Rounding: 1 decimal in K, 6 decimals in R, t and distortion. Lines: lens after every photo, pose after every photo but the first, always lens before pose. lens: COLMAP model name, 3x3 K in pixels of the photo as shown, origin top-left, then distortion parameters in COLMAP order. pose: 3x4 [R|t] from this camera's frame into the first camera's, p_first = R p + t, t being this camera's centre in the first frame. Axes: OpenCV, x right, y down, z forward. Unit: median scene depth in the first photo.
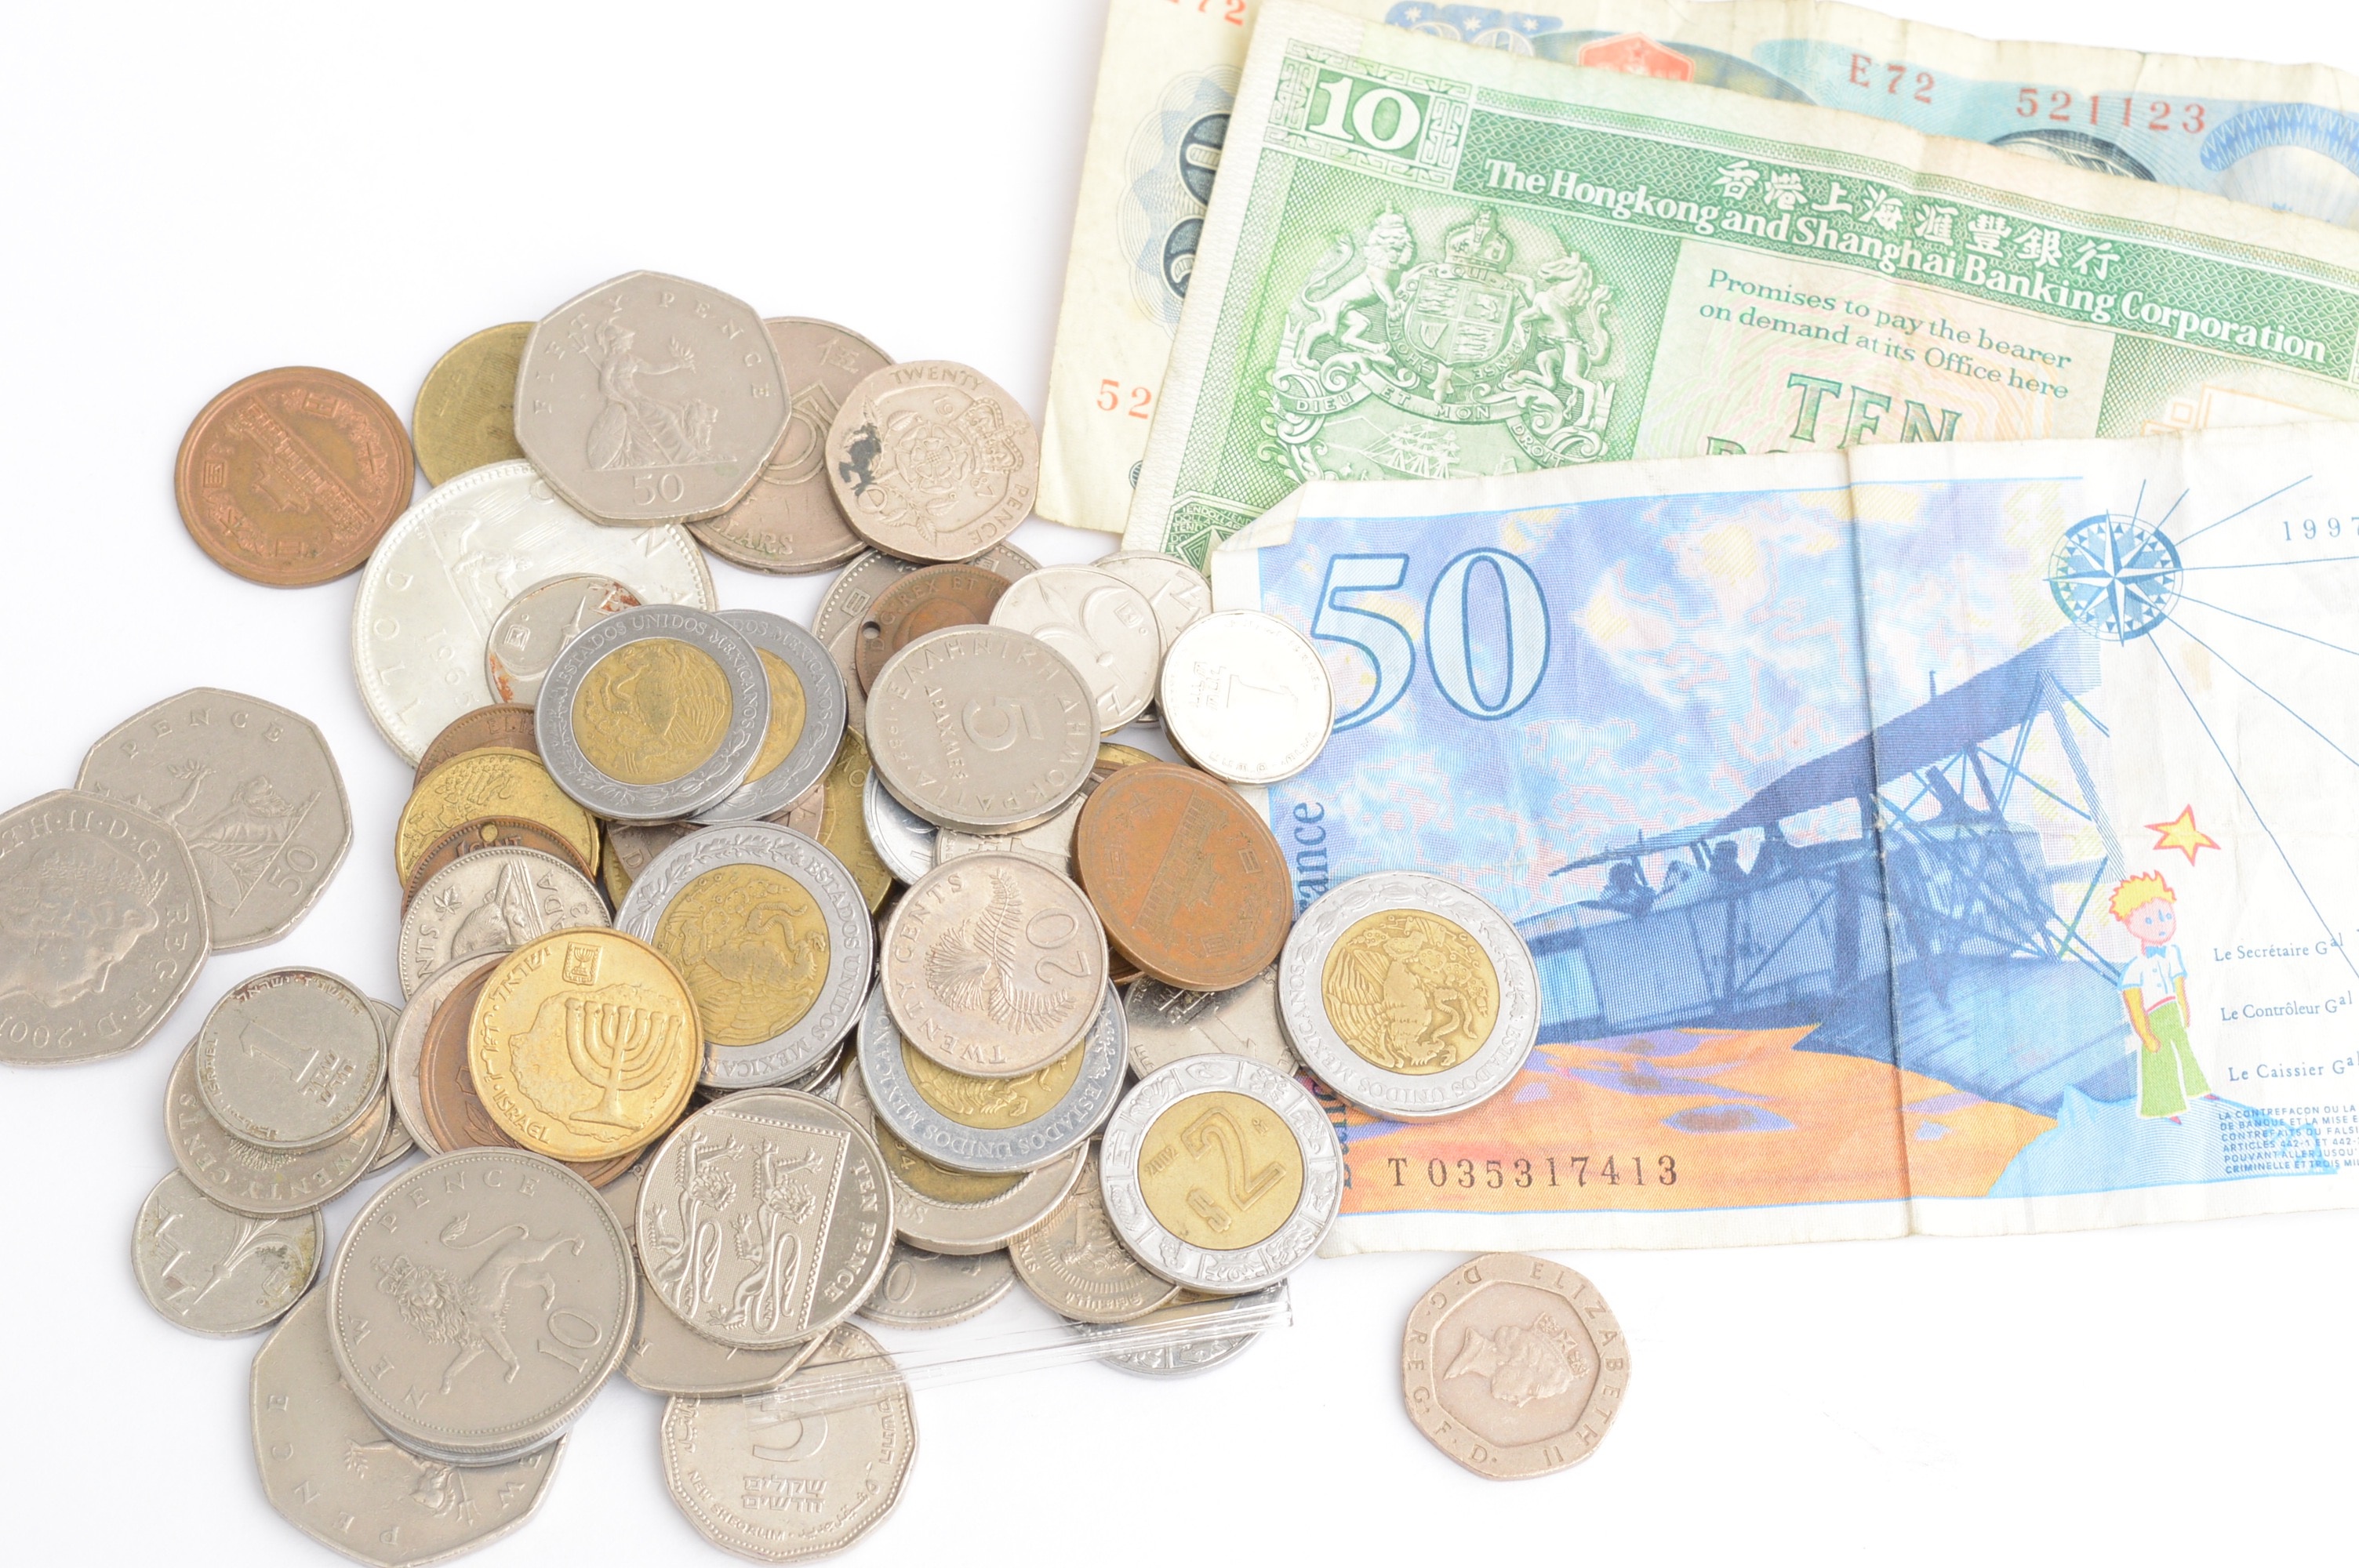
lens RADIAL K [[5287.0, 0, 1181.3], [0, 5287.0, 789.6], [0, 0, 1]] dist [0.019669, 0.000000]
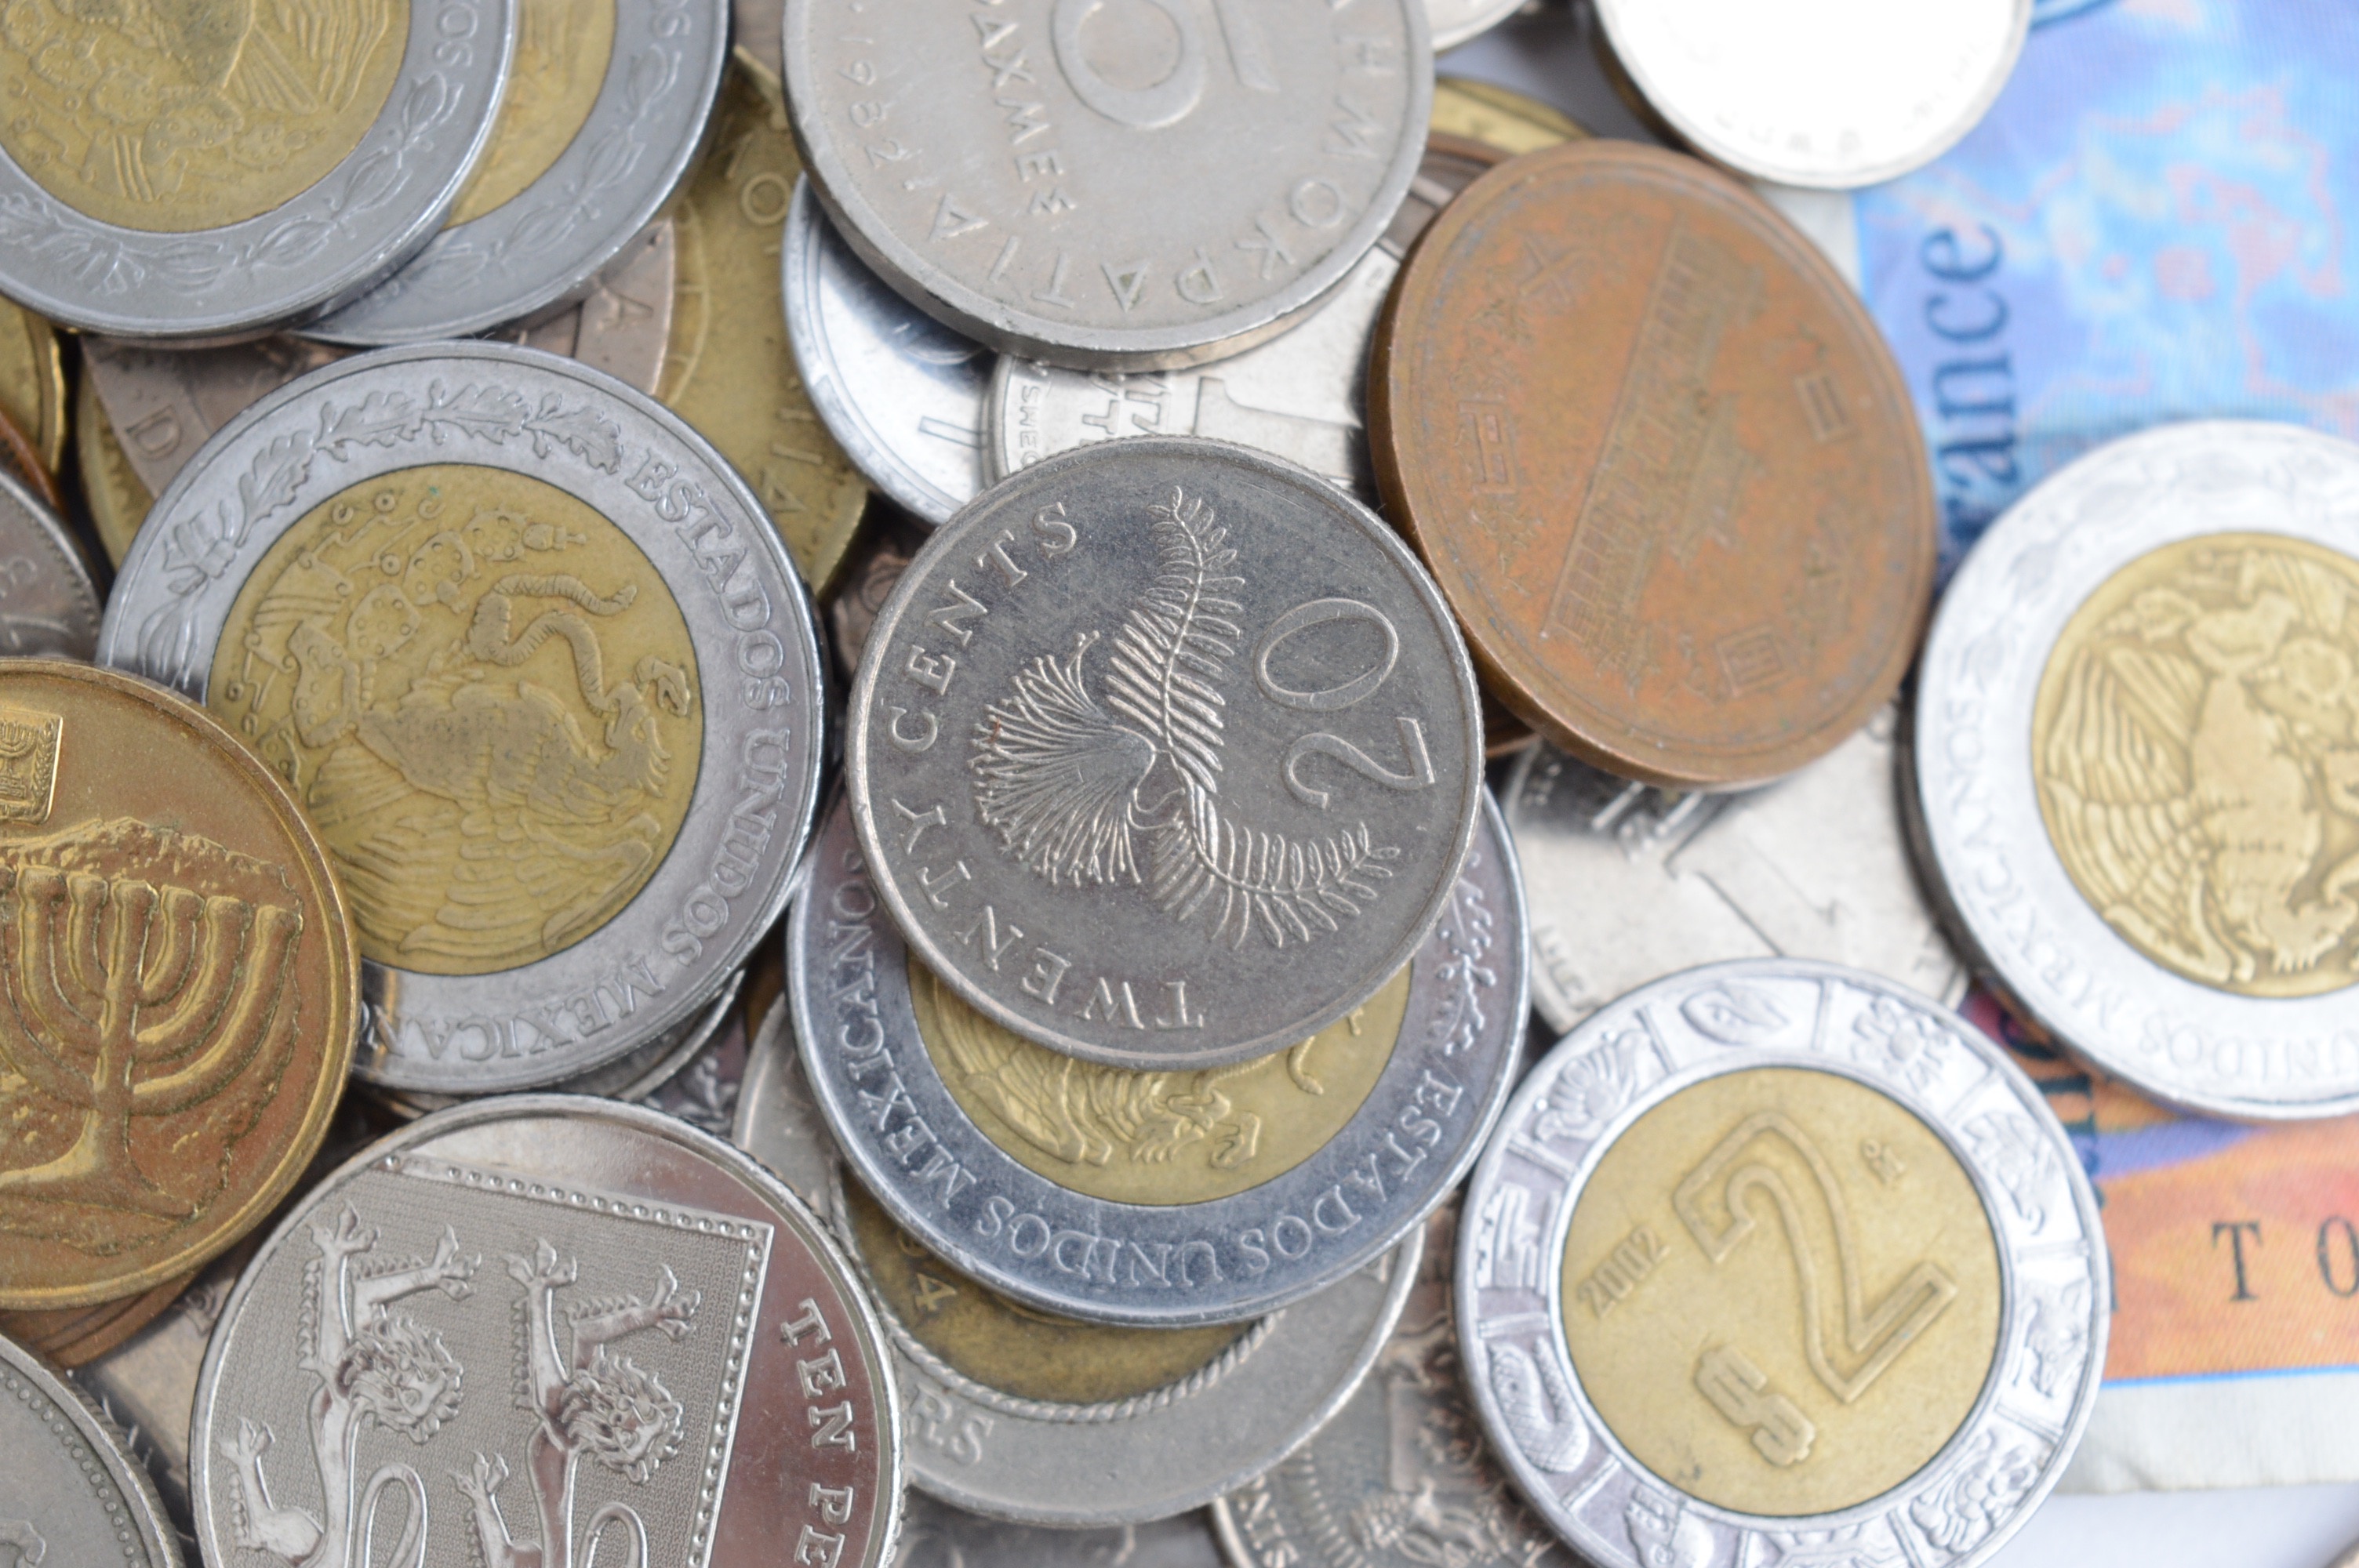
lens RADIAL K [[5287.0, 0, 1174.0], [0, 5287.0, 807.8], [0, 0, 1]] dist [0.019669, 0.000000]
pose [[0.999512, -0.012651, 0.028552, -0.044163], [0.005892, 0.974245, 0.225414, -0.043384], [-0.030668, -0.225136, 0.973845, 0.637460]]
